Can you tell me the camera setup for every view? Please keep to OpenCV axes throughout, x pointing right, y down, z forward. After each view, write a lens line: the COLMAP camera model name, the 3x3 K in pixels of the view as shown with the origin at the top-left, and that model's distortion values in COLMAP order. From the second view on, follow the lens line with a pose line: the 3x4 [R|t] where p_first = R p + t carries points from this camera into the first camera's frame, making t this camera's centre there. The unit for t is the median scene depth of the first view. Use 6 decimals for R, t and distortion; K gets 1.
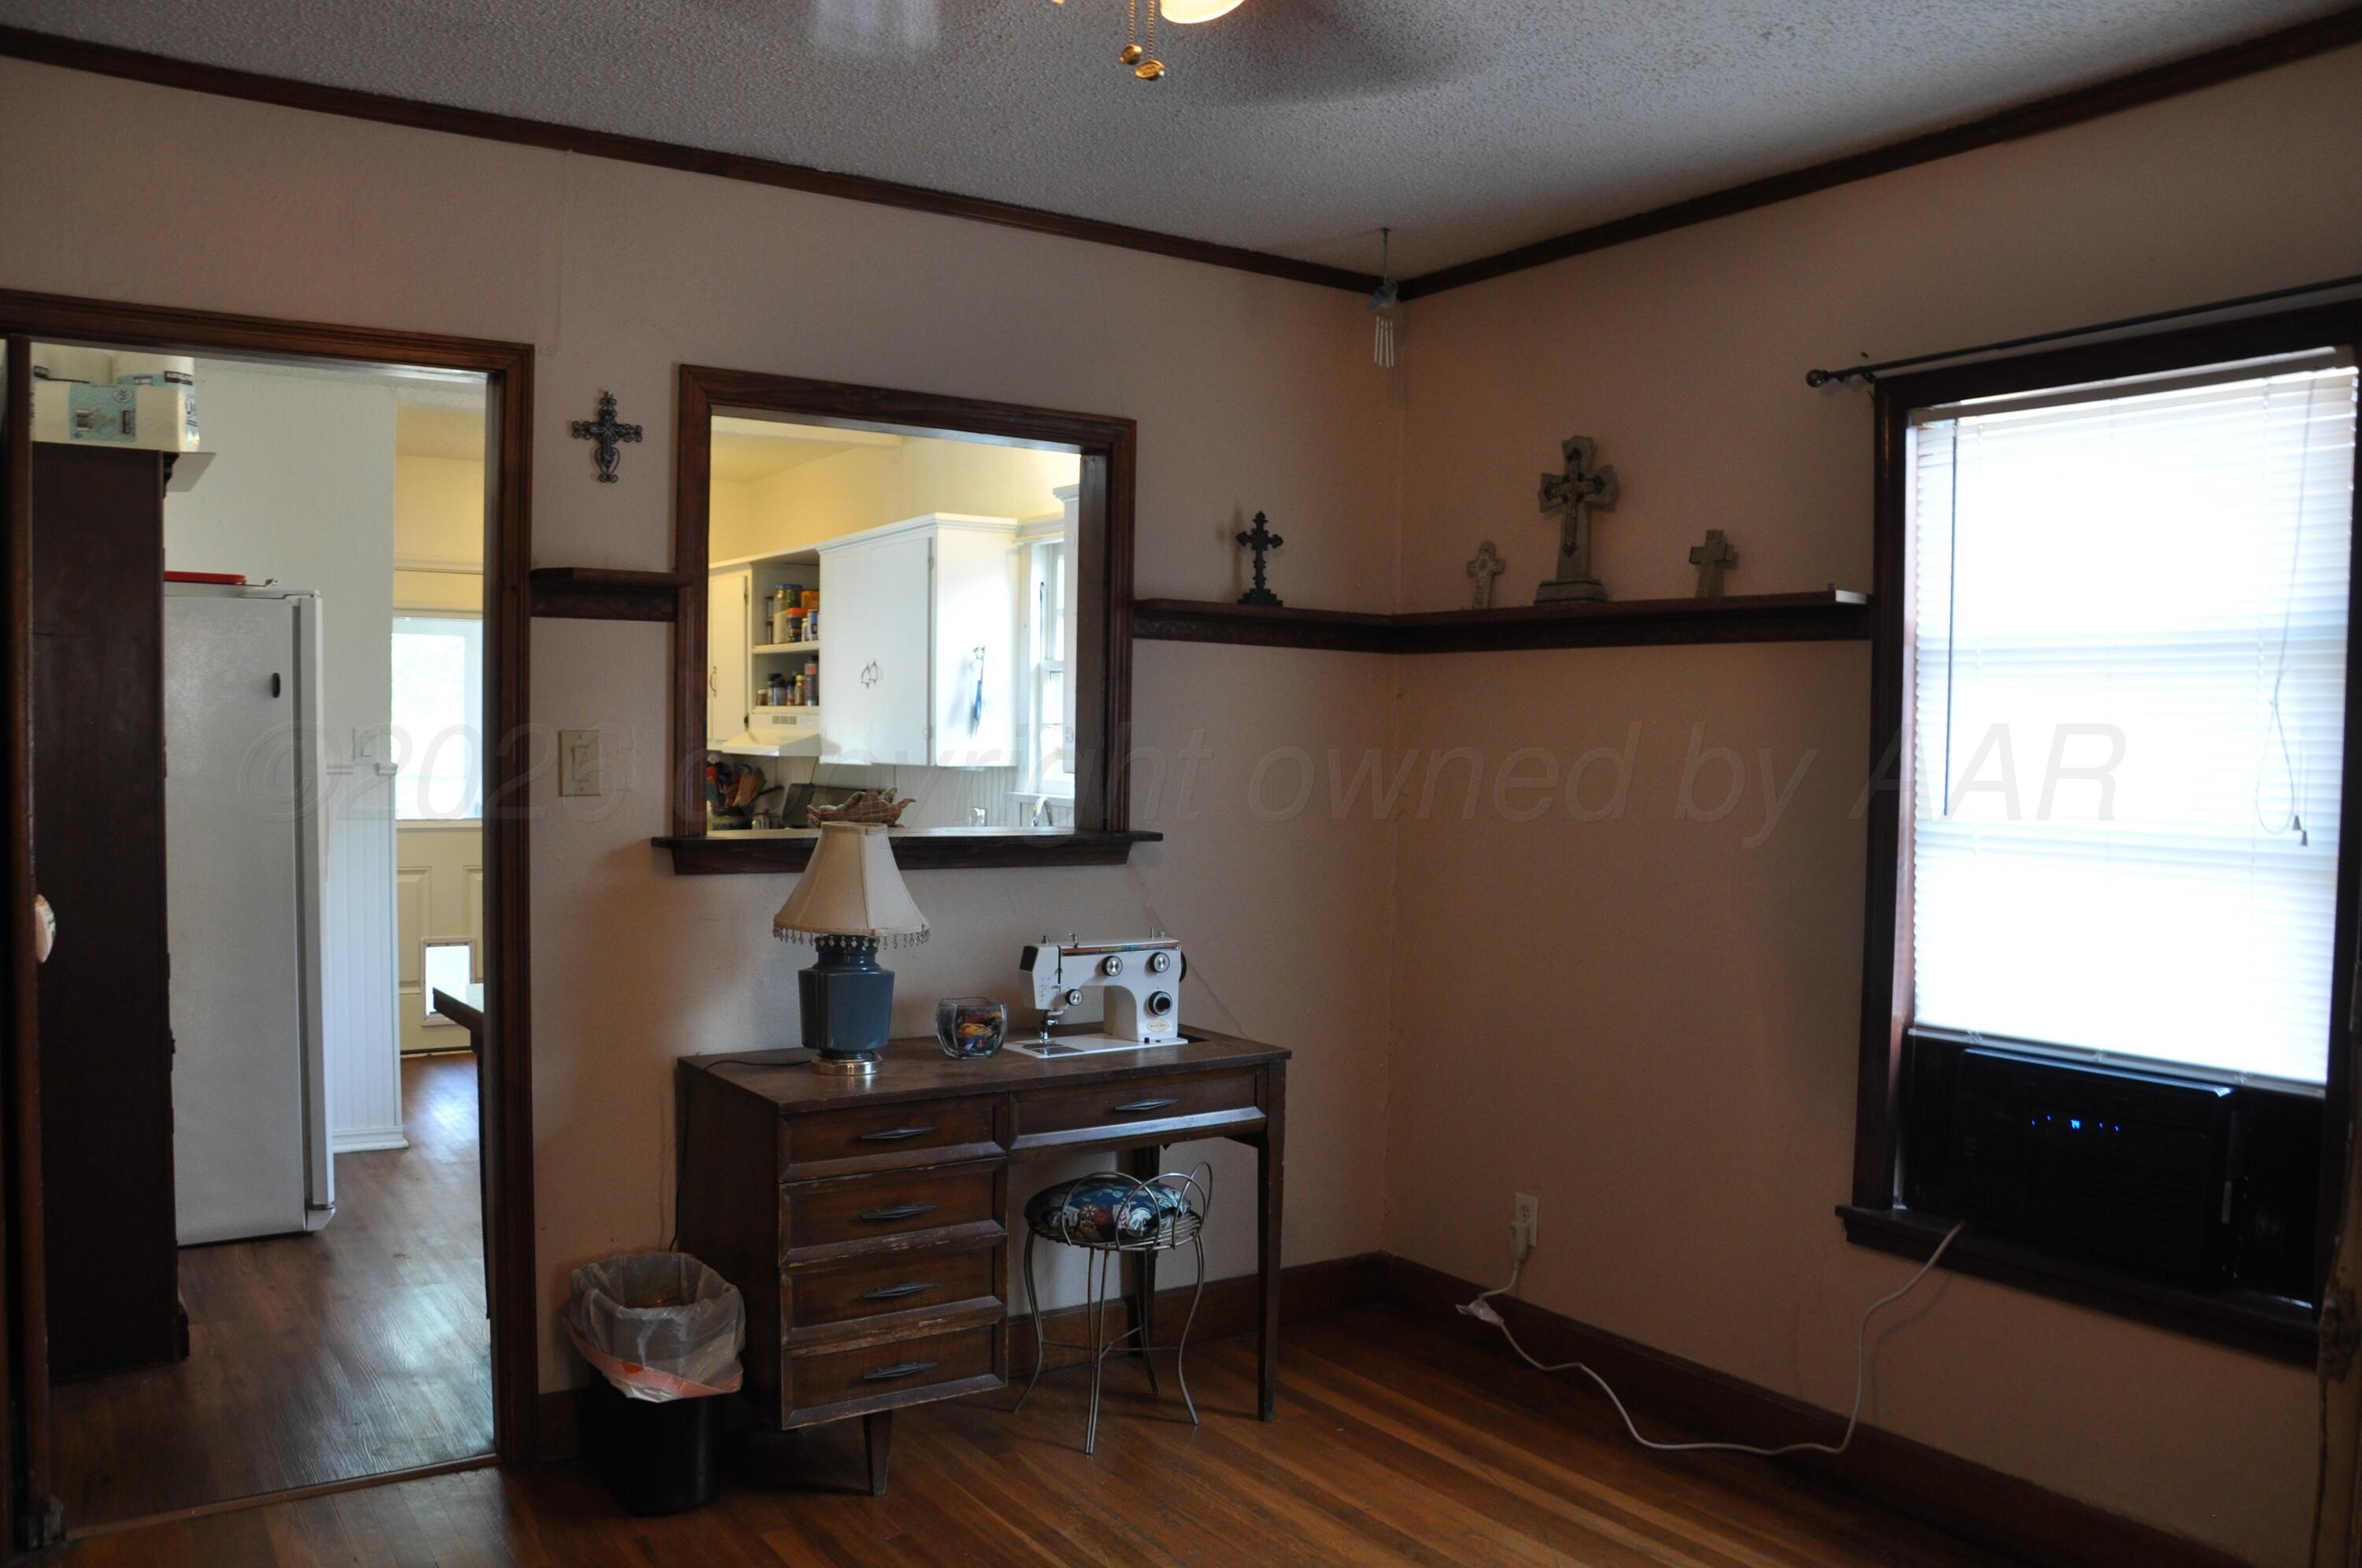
lens RADIAL K [[1782.1, 0, 1181.0], [0, 1782.1, 784.0], [0, 0, 1]] dist [-0.105036, 0.005313]
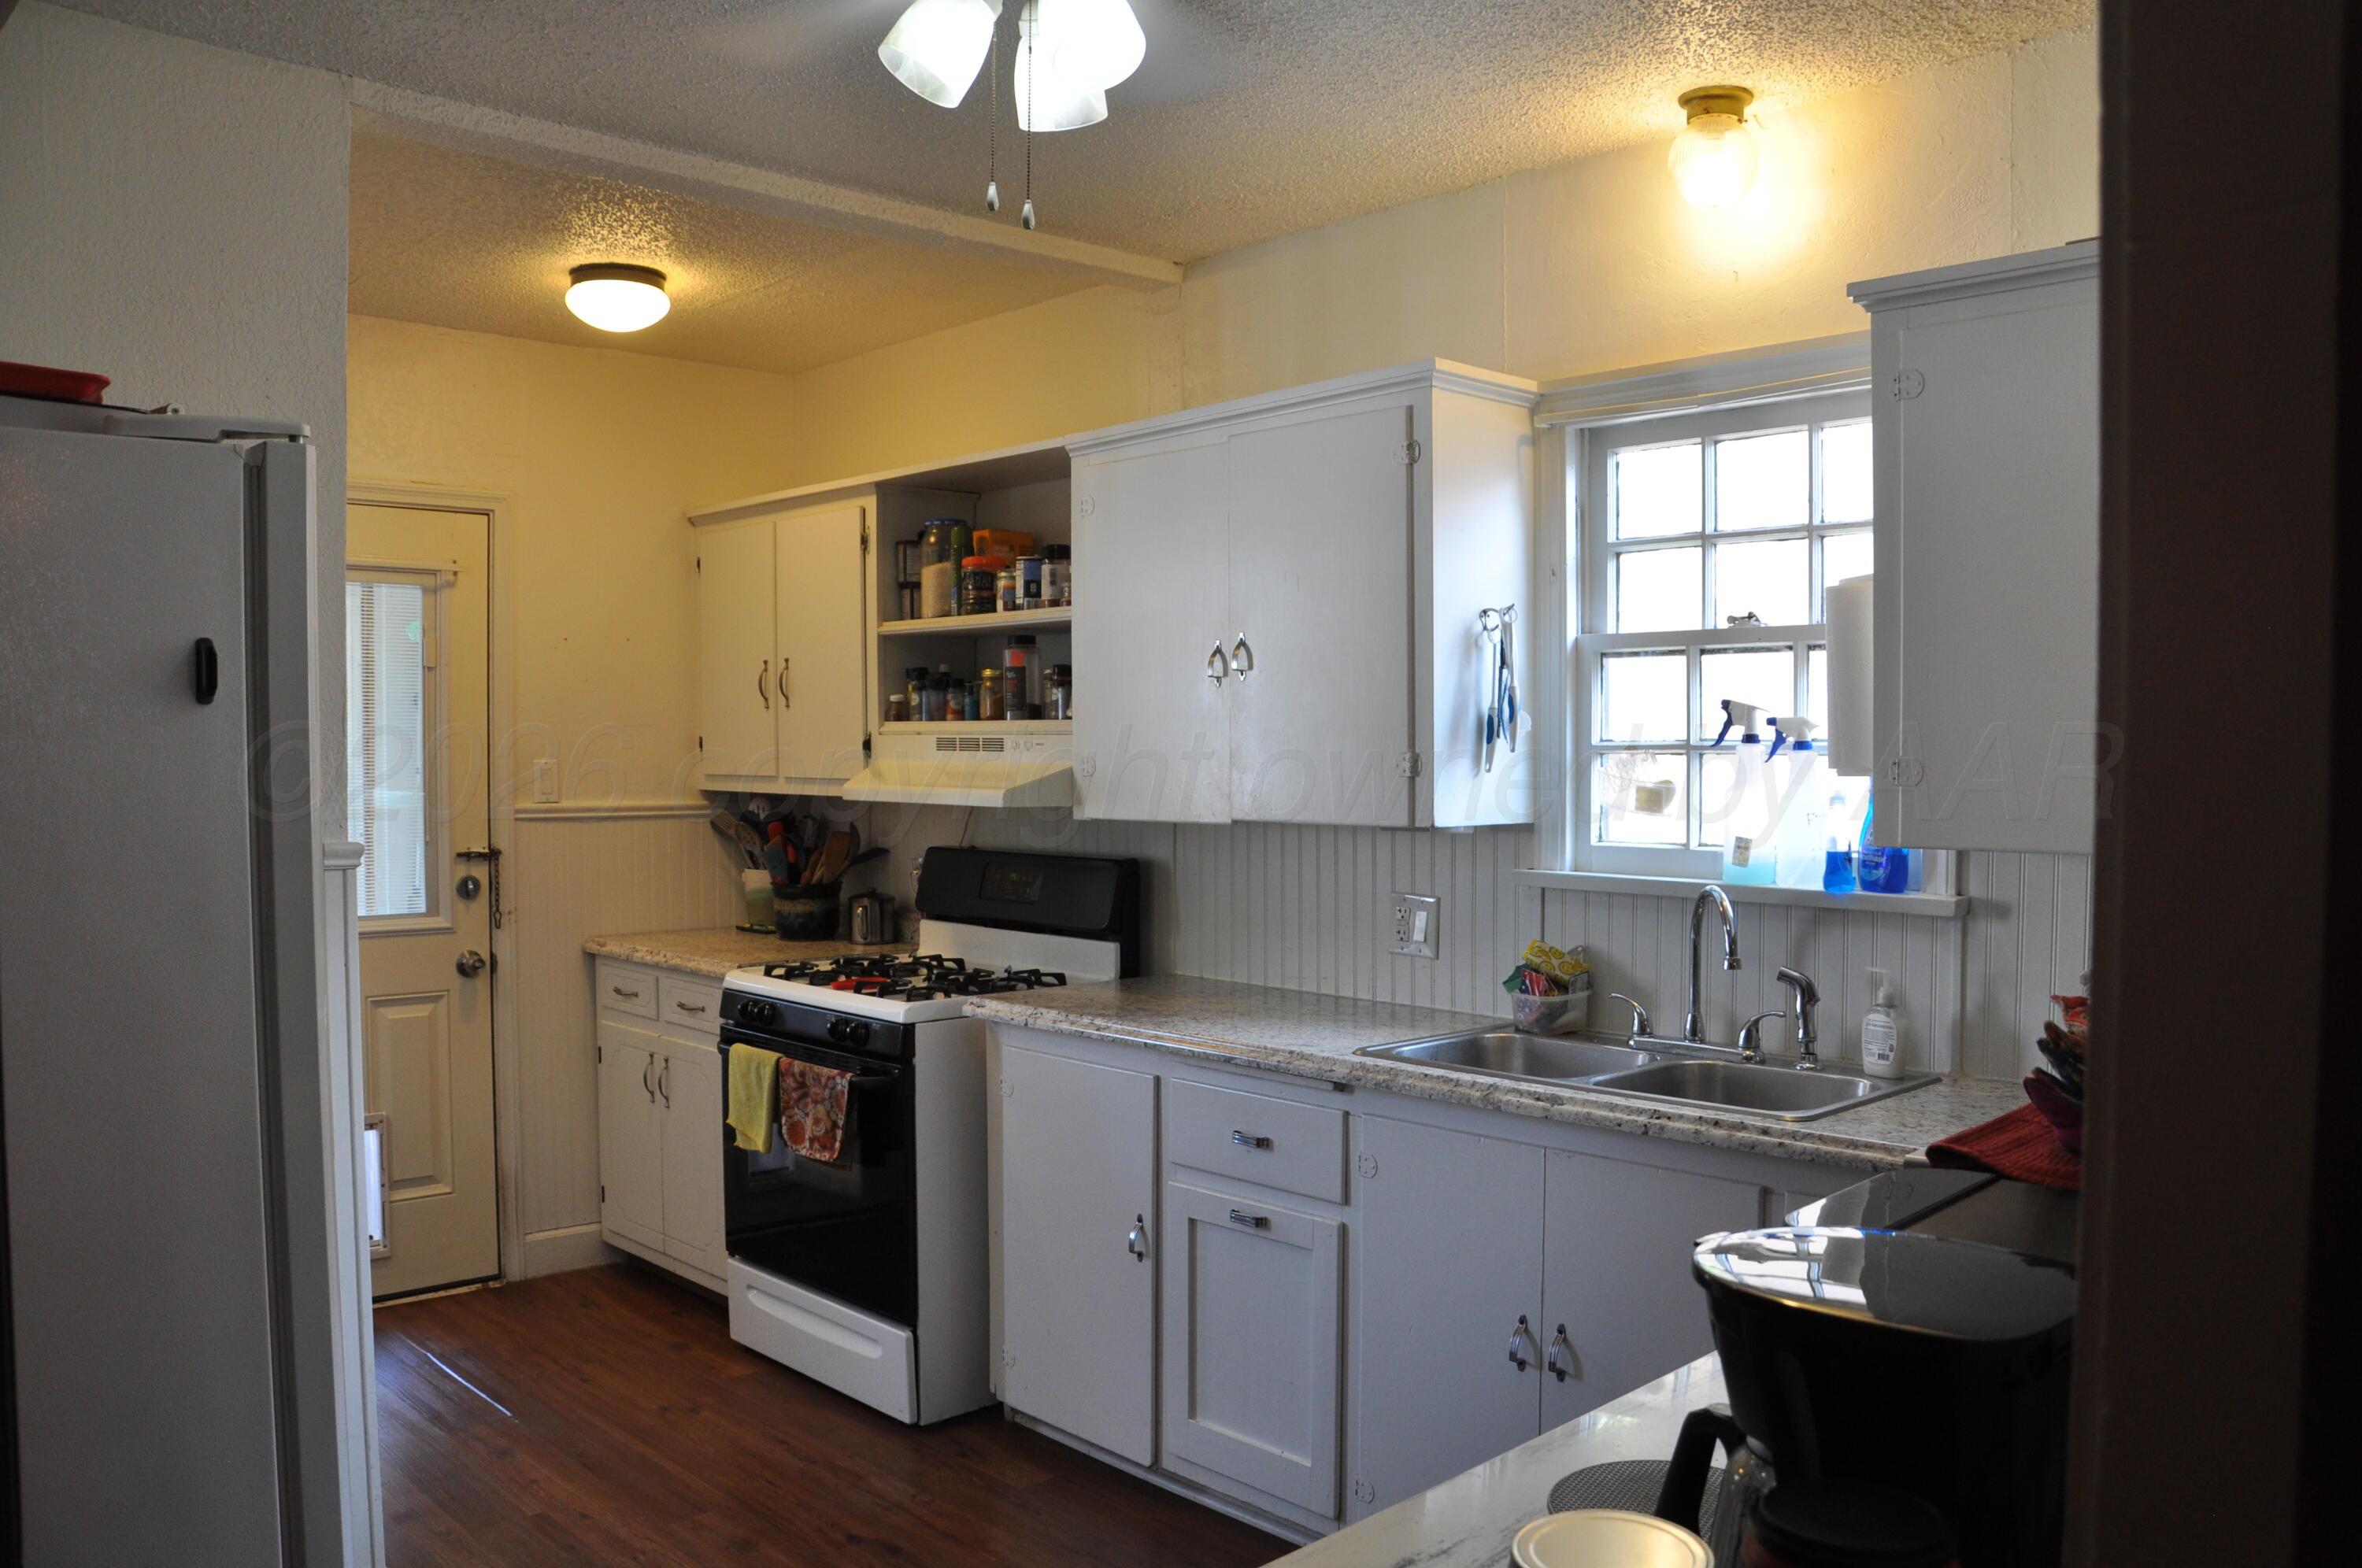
lens RADIAL K [[1782.1, 0, 1181.0], [0, 1782.1, 784.0], [0, 0, 1]] dist [-0.105036, 0.005313]
pose [[0.985962, -0.016691, 0.166135, -0.255168], [0.017964, 0.999820, -0.006162, -0.018010], [-0.166003, 0.009060, 0.986084, 0.405573]]
